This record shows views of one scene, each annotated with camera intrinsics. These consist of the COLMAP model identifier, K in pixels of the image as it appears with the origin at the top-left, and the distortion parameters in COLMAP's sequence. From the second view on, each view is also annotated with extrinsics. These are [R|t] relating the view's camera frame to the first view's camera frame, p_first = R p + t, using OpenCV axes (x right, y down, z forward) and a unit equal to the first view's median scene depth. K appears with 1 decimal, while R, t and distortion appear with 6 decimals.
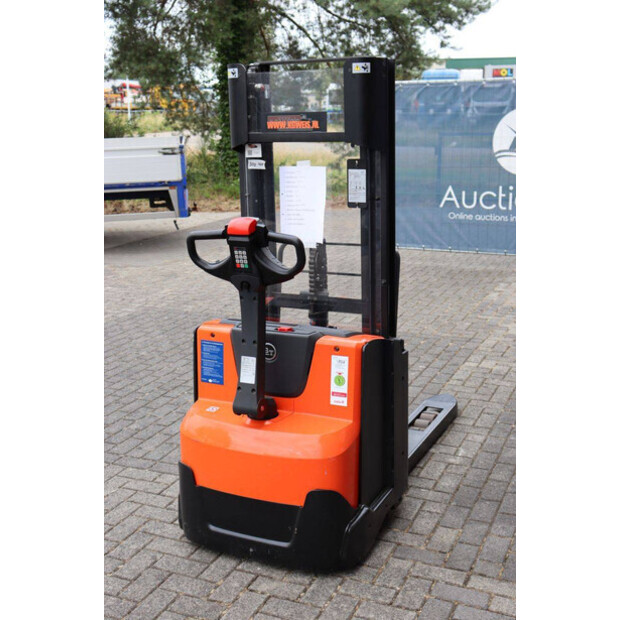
lens RADIAL K [[810.1, 0, 310.2], [0, 810.1, 302.6], [0, 0, 1]] dist [-0.000595, 0.325686]
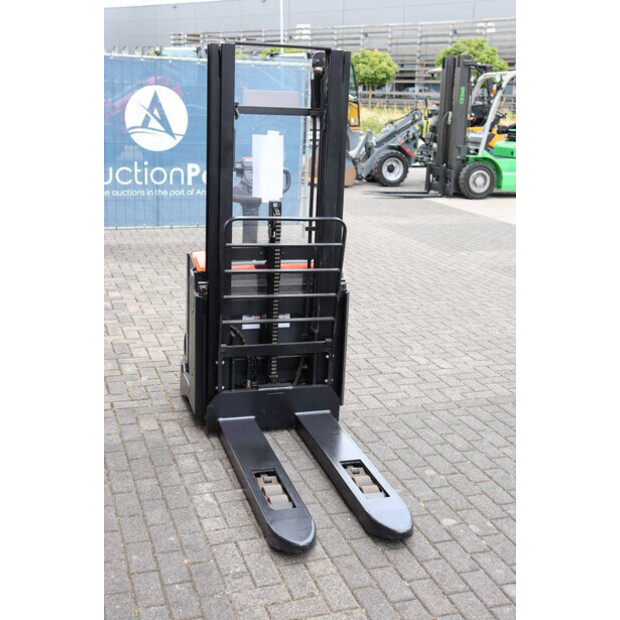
lens RADIAL K [[810.1, 0, 310.2], [0, 810.1, 302.6], [0, 0, 1]] dist [-0.000595, 0.325686]
pose [[-0.734388, 0.158409, -0.659985, 0.830870], [-0.177616, 0.893644, 0.412132, -0.475632], [0.655077, 0.419889, -0.628146, 1.986363]]
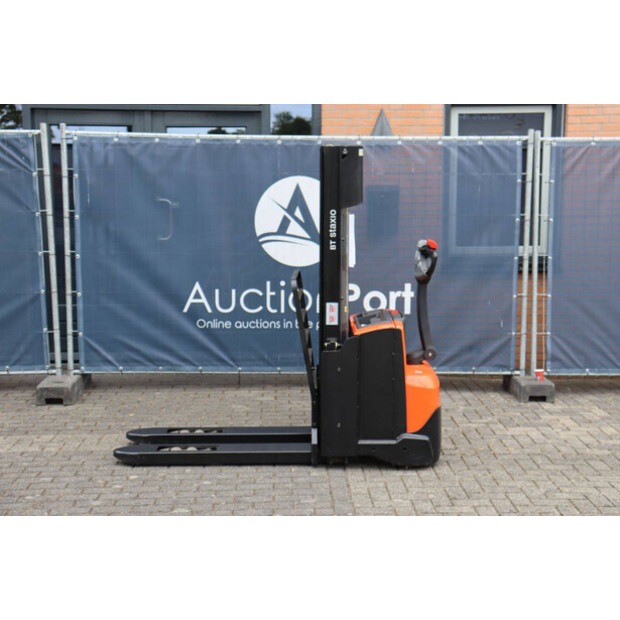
lens RADIAL K [[984.9, 0, 314.5], [0, 984.9, 302.1], [0, 0, 1]] dist [0.127728, 0.220542]
pose [[-0.435986, -0.094591, 0.894968, -1.700452], [0.212253, 0.955599, 0.204399, -0.417160], [-0.874565, 0.279075, -0.396551, 1.897839]]
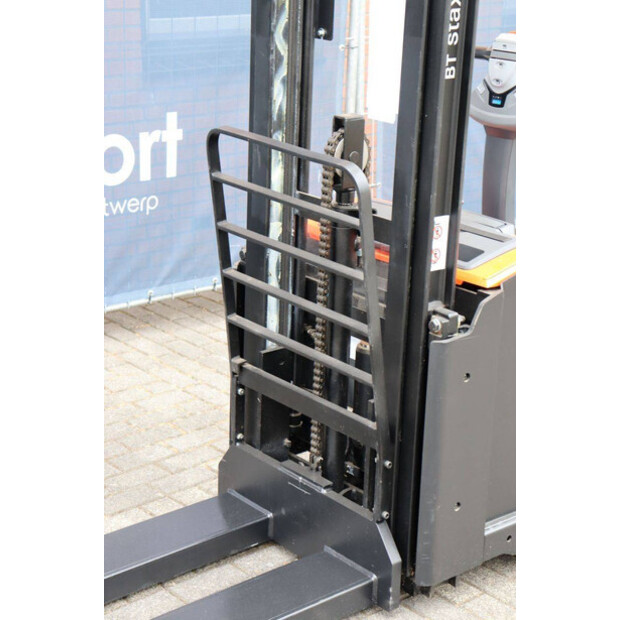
lens RADIAL K [[1313.2, 0, 308.9], [0, 1313.2, 300.0], [0, 0, 1]] dist [0.337891, 0.285848]
pose [[-0.913419, -0.131419, 0.385220, -0.373517], [0.077258, 0.873252, 0.481105, -0.453926], [-0.399621, 0.469212, -0.787492, 1.971961]]
